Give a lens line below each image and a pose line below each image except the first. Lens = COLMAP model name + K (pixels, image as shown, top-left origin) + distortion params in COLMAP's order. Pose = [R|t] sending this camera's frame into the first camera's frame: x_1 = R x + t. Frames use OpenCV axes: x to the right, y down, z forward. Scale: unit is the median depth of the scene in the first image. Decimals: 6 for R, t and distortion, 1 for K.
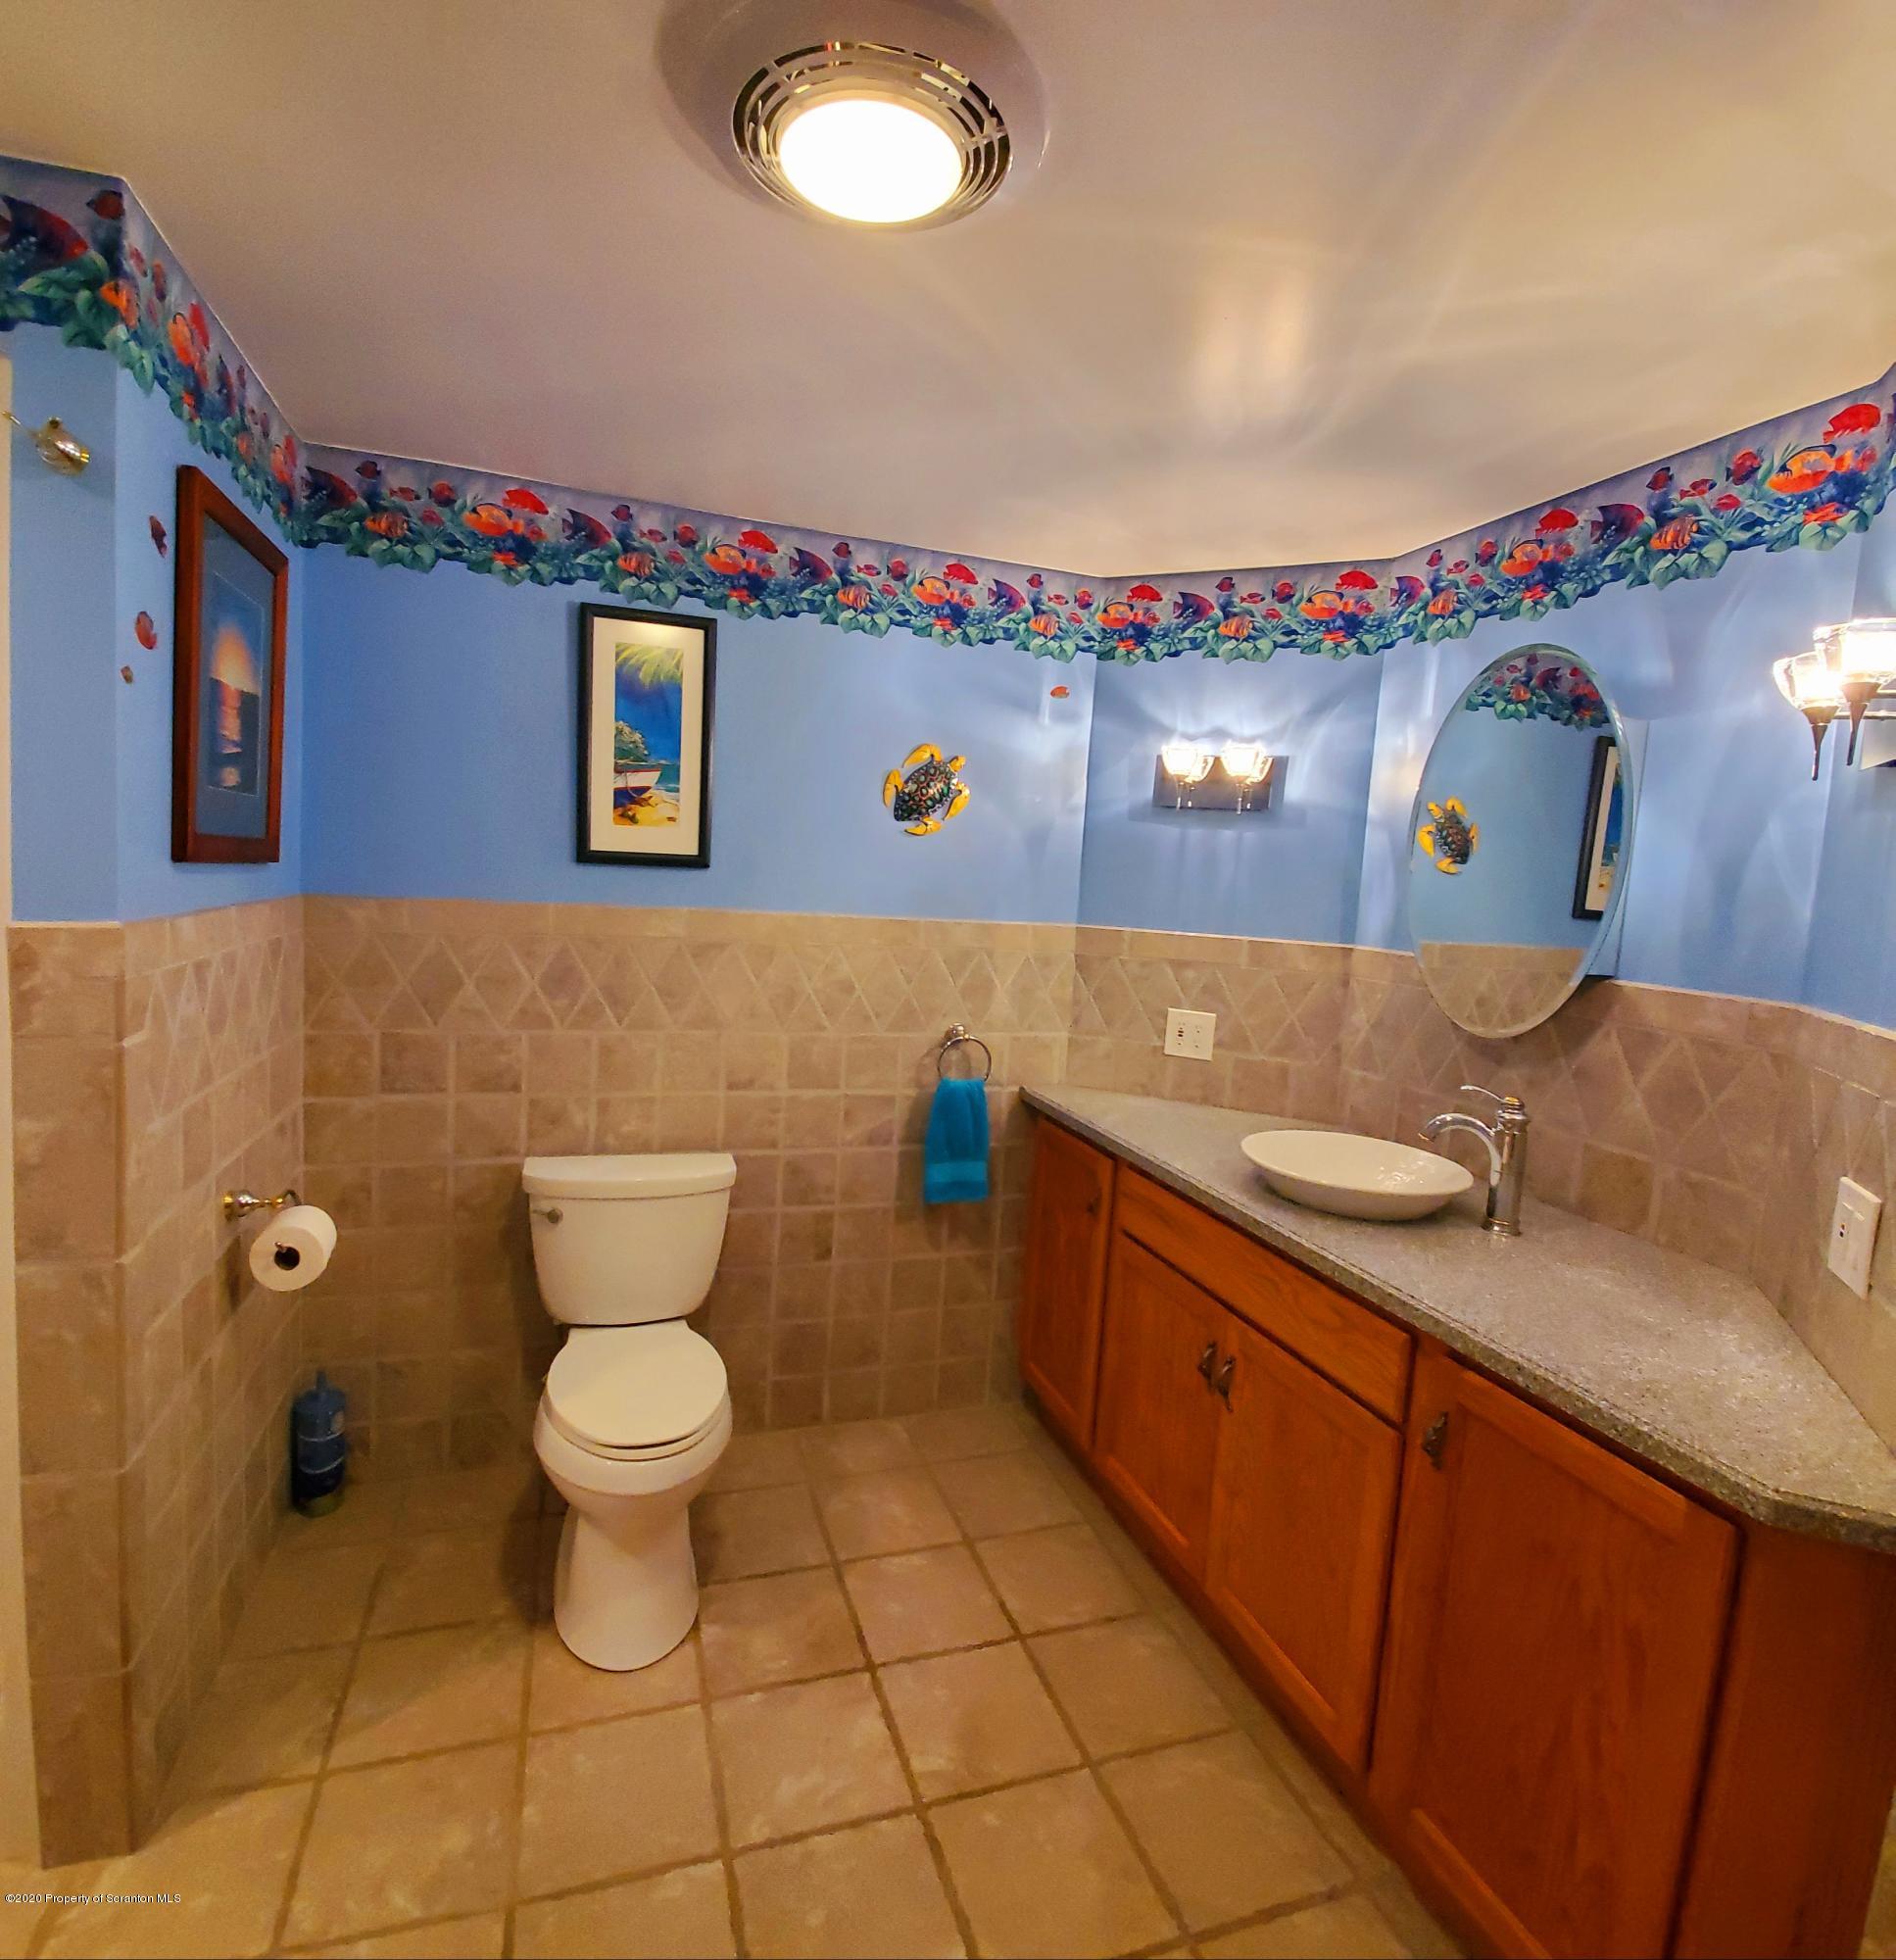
lens RADIAL K [[1057.1, 0, 945.5], [0, 1057.1, 983.1], [0, 0, 1]] dist [0.002528, -0.008528]
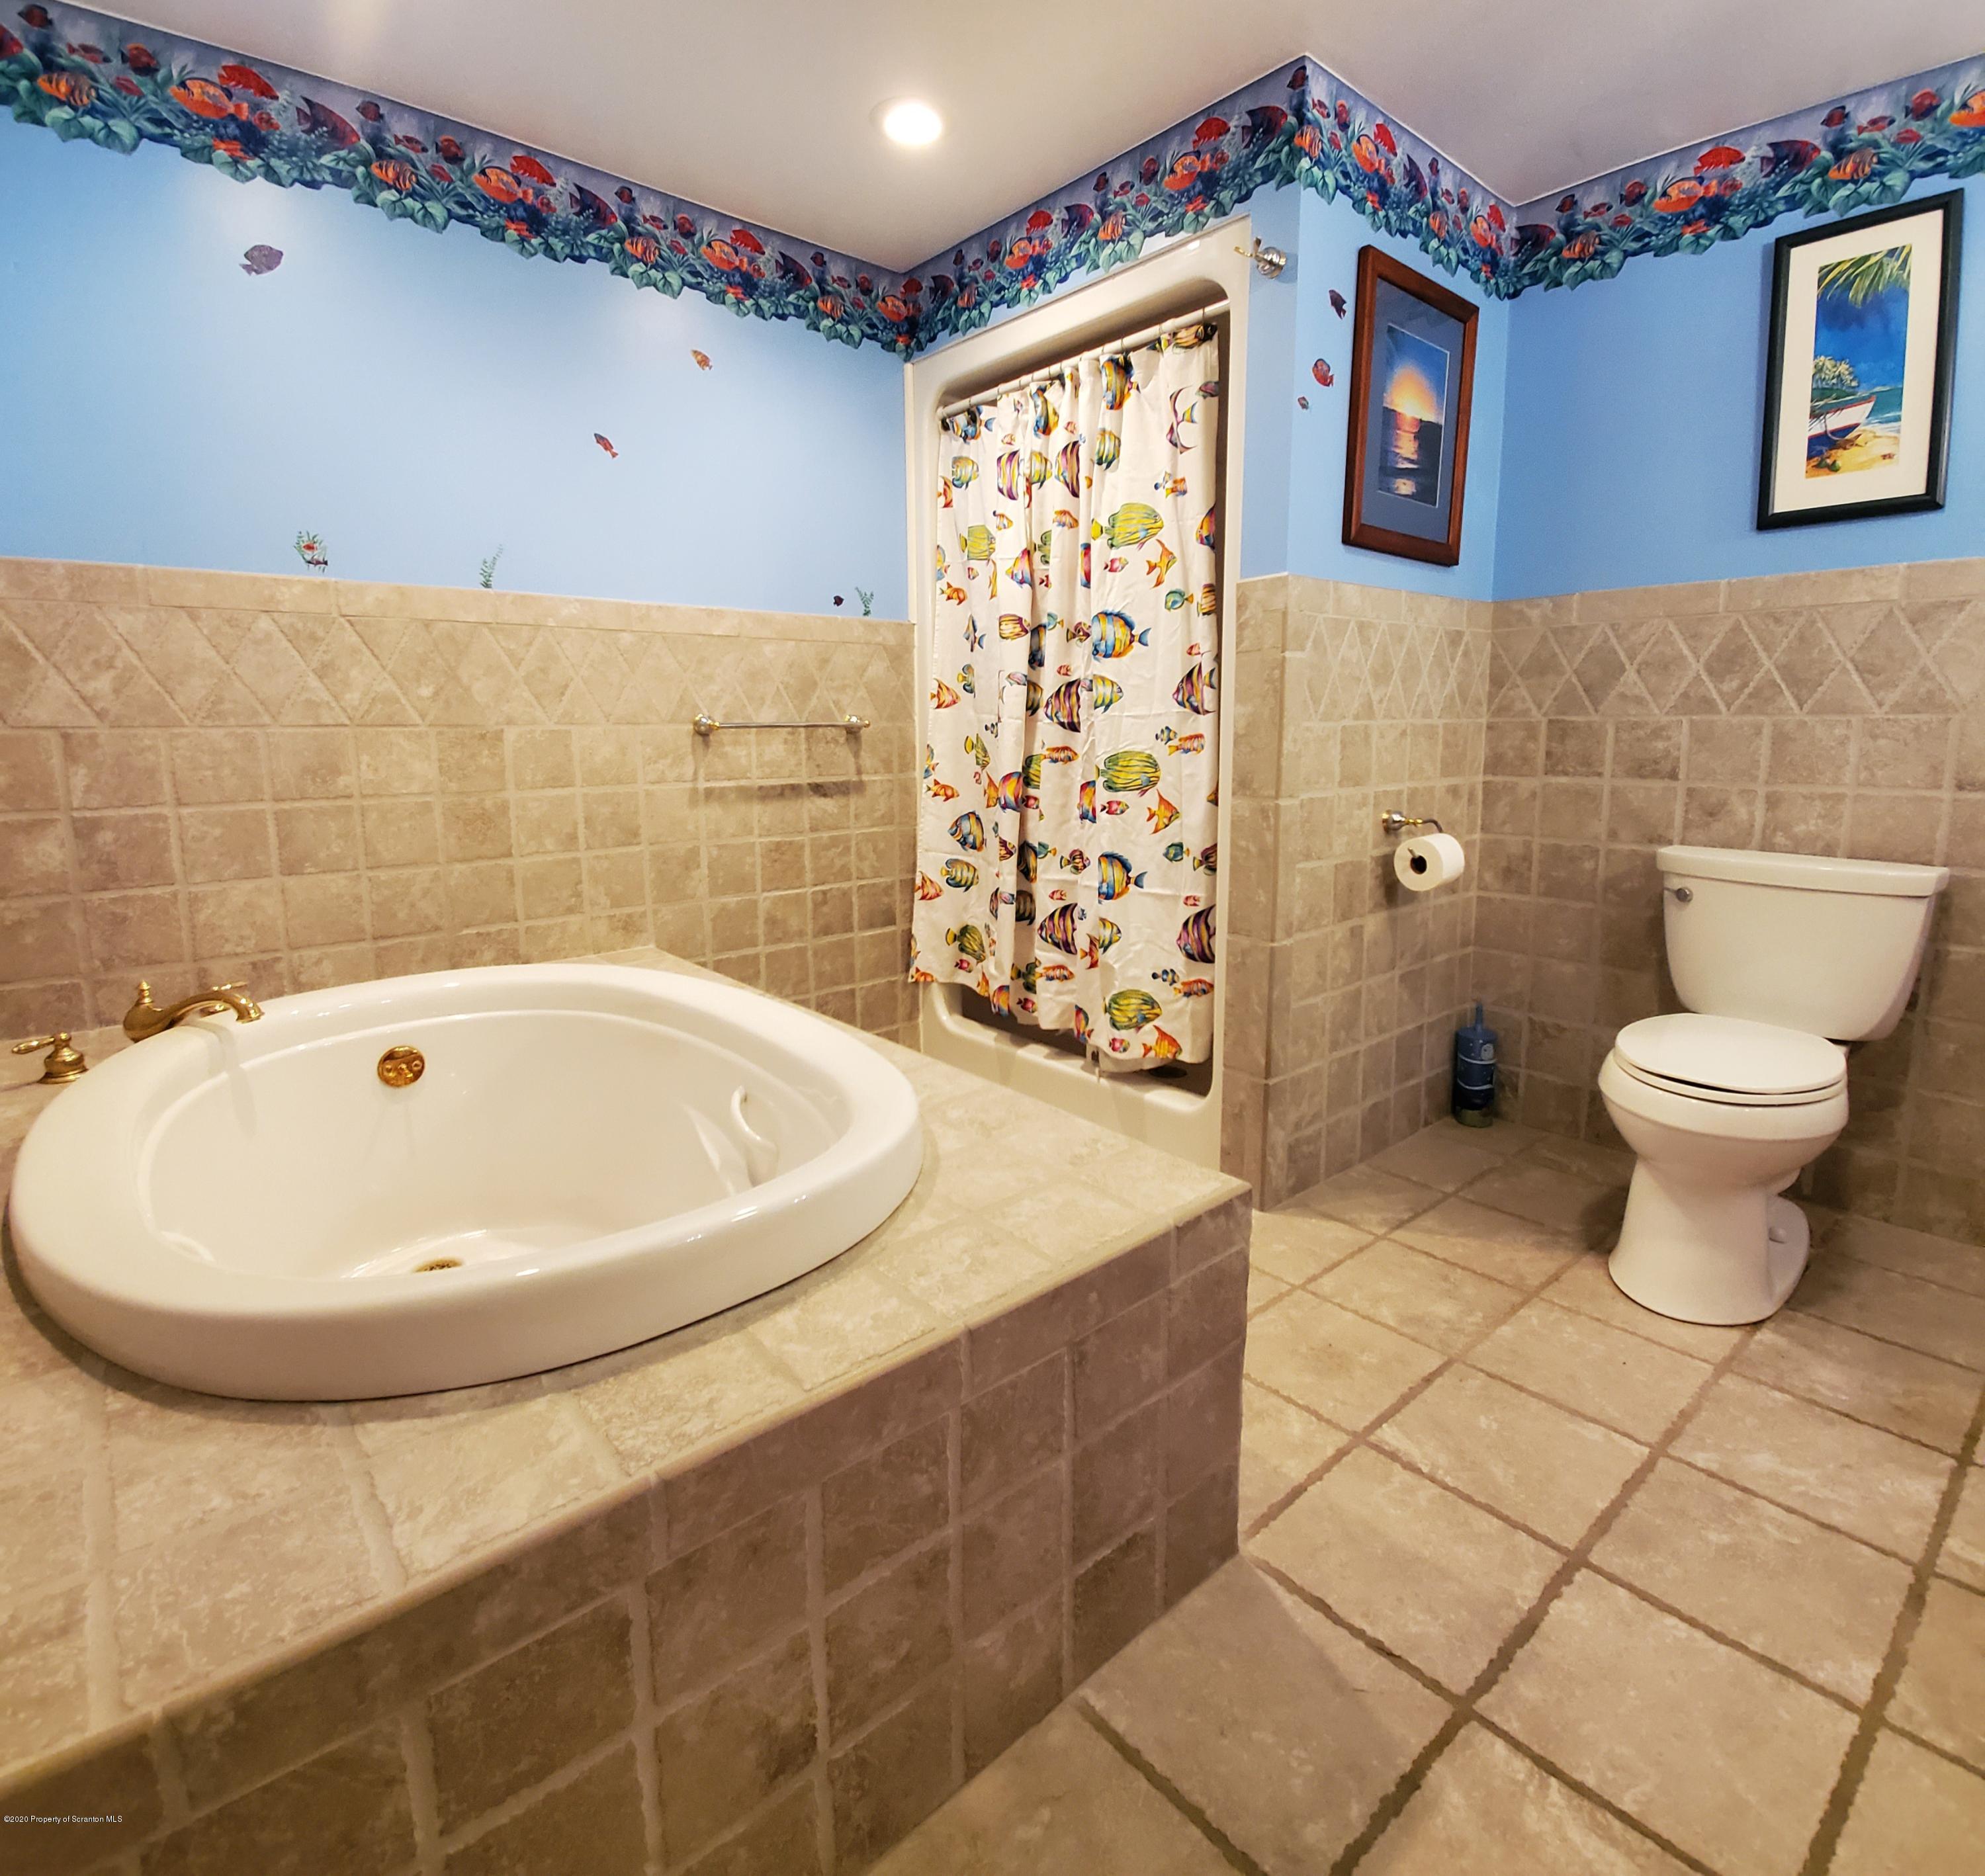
lens RADIAL K [[1046.1, 0, 990.5], [0, 1046.1, 933.9], [0, 0, 1]] dist [0.004447, -0.011318]
pose [[0.369148, 0.100499, -0.923921, 0.315953], [-0.061200, 0.994607, 0.083735, 0.222330], [0.927353, 0.025633, 0.373308, 0.025484]]
